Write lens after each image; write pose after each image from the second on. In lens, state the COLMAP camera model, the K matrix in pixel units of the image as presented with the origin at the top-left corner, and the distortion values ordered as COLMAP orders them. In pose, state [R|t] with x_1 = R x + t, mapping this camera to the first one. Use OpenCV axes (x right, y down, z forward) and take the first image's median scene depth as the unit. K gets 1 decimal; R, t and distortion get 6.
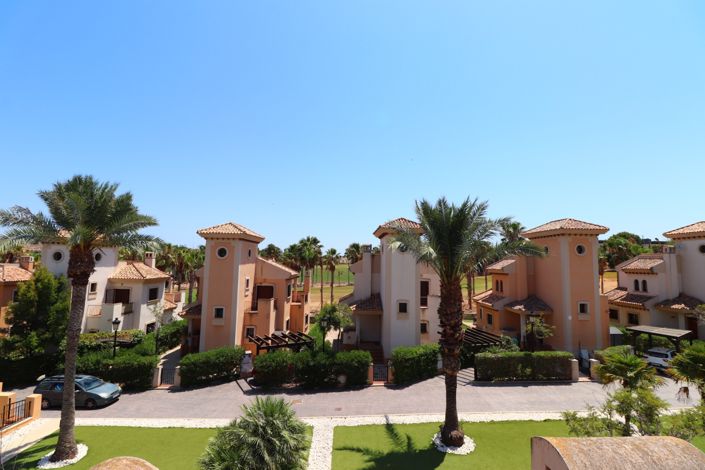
lens RADIAL K [[325.4, 0, 351.6], [0, 325.4, 232.6], [0, 0, 1]] dist [-0.008702, -0.007628]
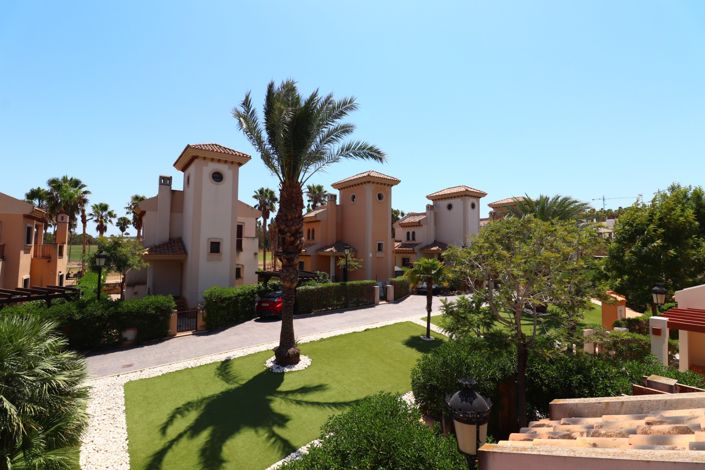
lens RADIAL K [[325.4, 0, 354.6], [0, 325.4, 229.1], [0, 0, 1]] dist [-0.008702, -0.007628]
pose [[0.813946, 0.023909, 0.580448, -0.043286], [-0.050576, 0.998275, 0.029802, 0.157453], [-0.578734, -0.053614, 0.813752, 0.118470]]
